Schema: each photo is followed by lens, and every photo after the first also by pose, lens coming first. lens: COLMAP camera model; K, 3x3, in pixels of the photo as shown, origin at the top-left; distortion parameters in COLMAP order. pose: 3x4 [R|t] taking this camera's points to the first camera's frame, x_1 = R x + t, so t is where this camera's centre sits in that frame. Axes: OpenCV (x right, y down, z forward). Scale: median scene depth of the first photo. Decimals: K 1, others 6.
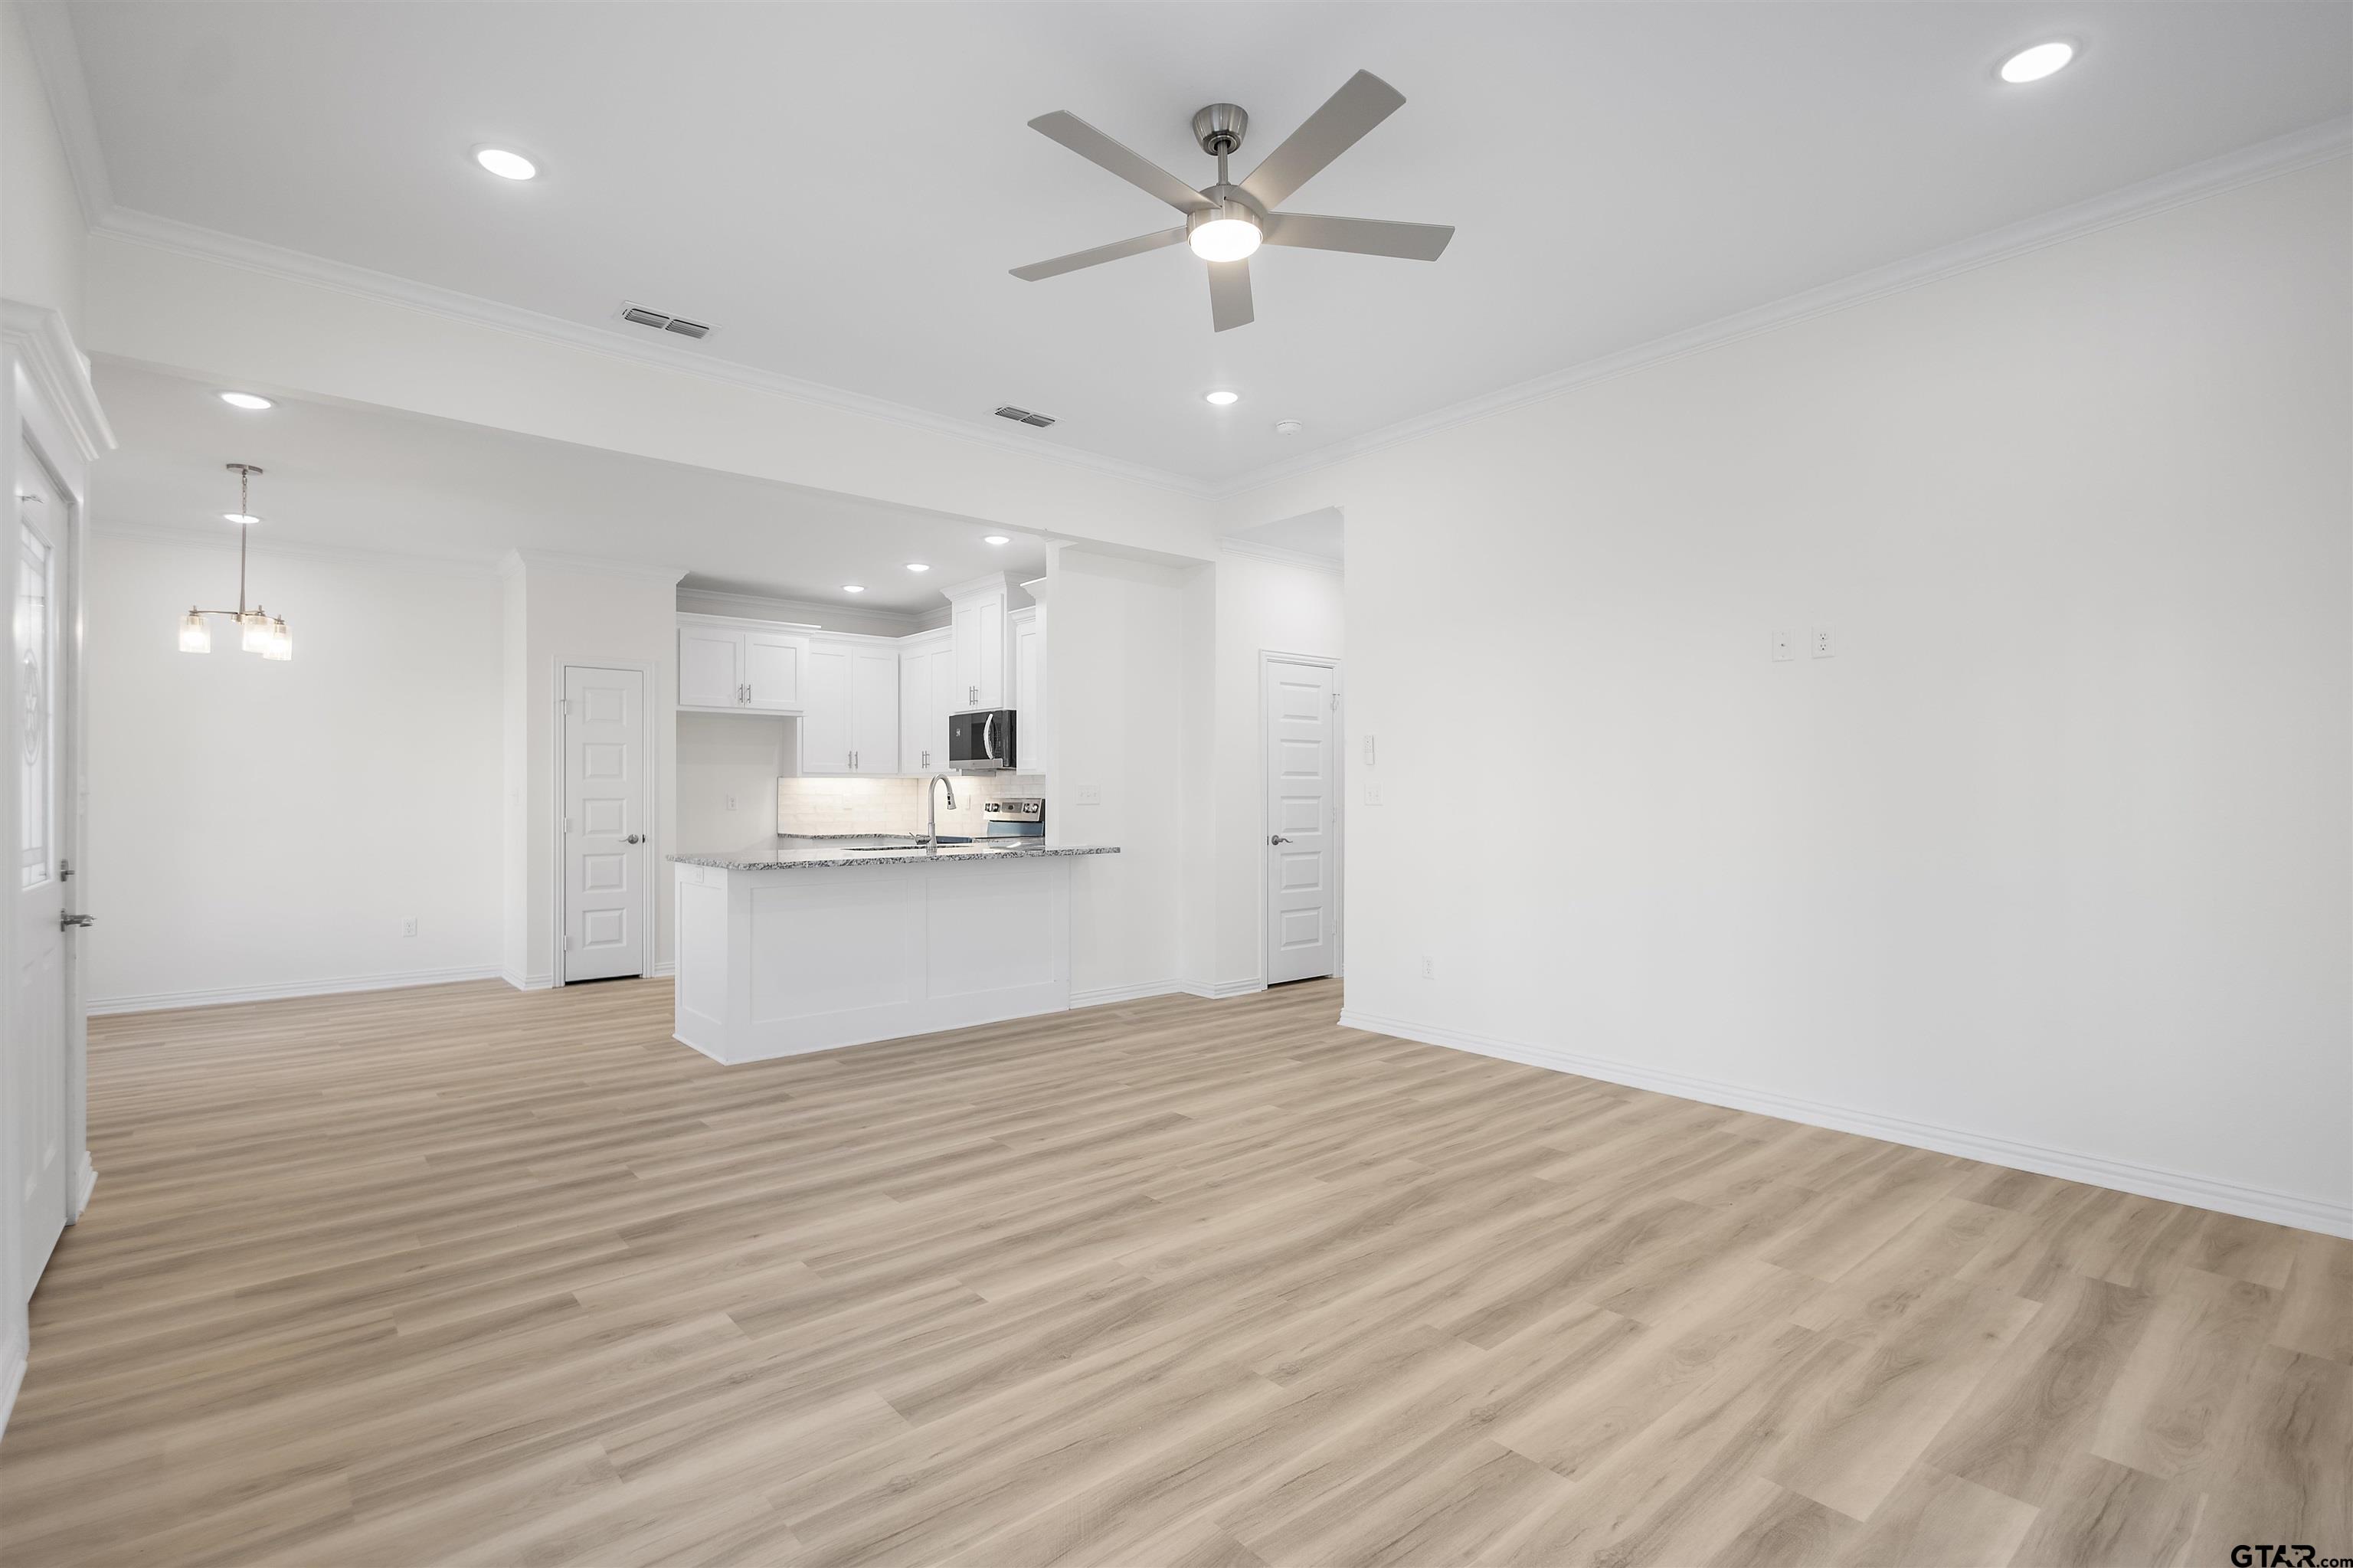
lens RADIAL K [[1086.8, 0, 1183.1], [0, 1086.8, 789.5], [0, 0, 1]] dist [0.008580, -0.000951]
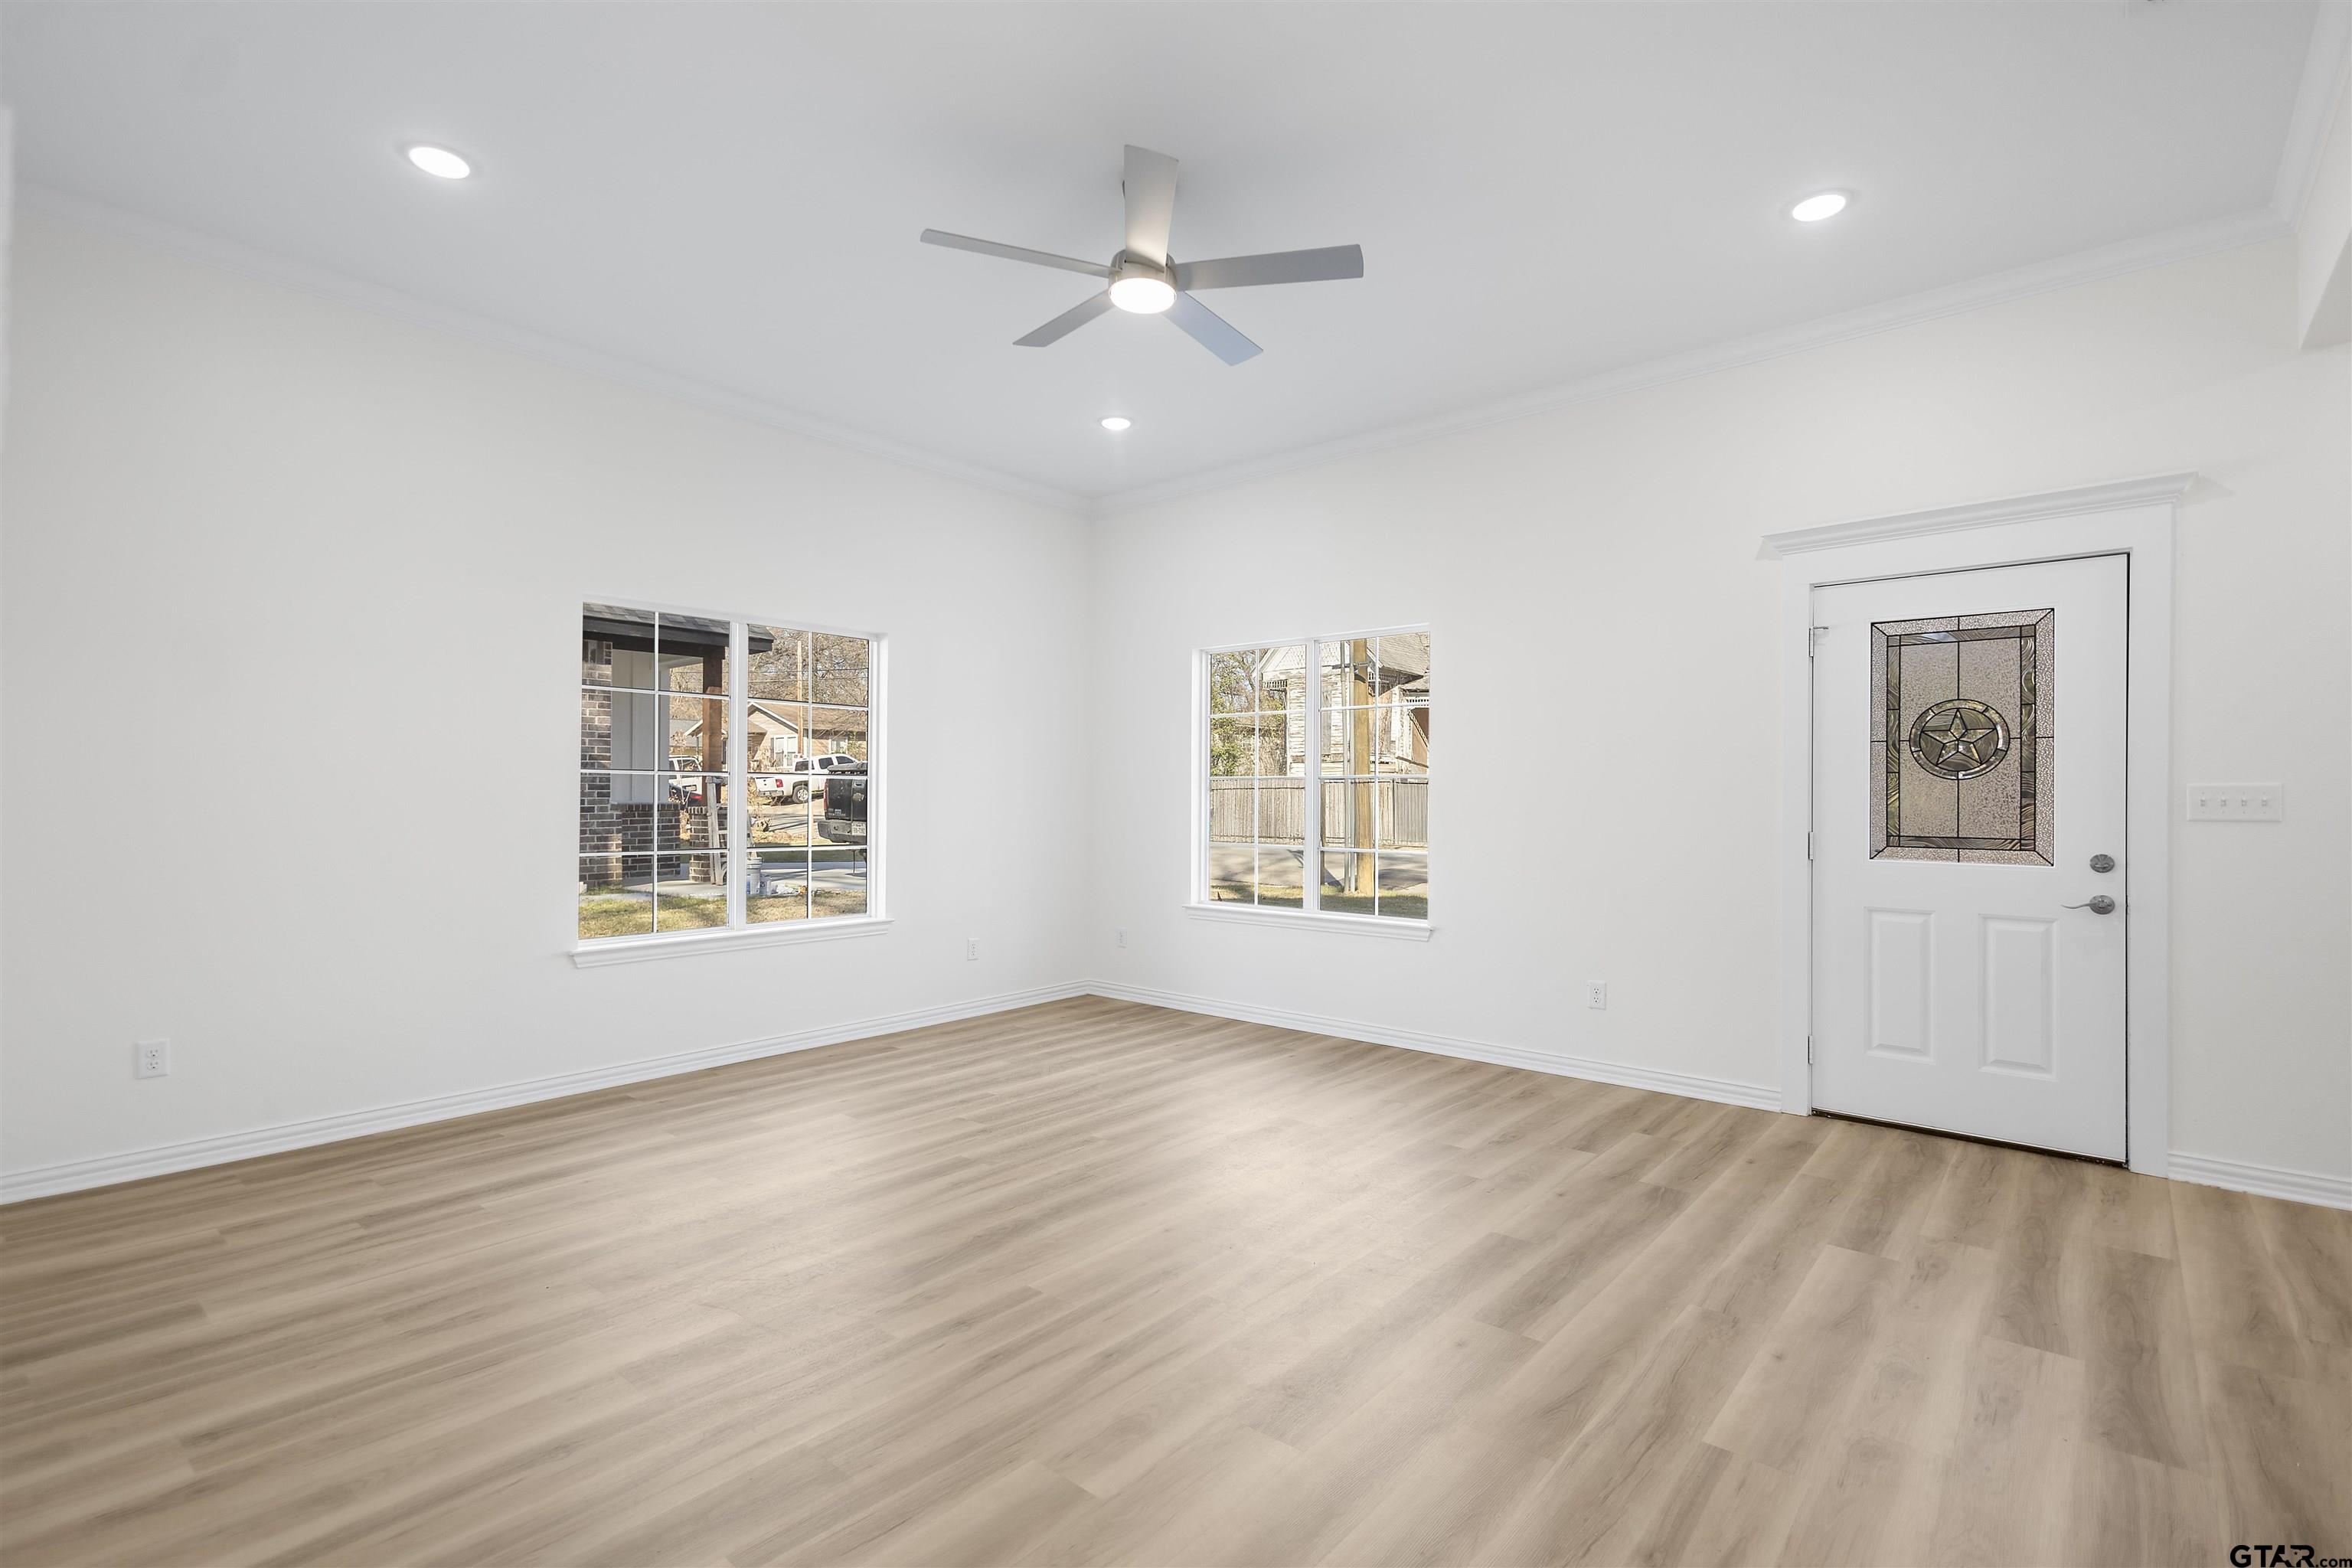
lens RADIAL K [[1086.3, 0, 1189.1], [0, 1086.3, 779.7], [0, 0, 1]] dist [0.008580, -0.000951]
pose [[-0.986823, -0.006116, -0.161687, 0.159337], [-0.002552, 0.999749, -0.022242, 0.009512], [0.161782, -0.021537, -0.986591, 1.961588]]
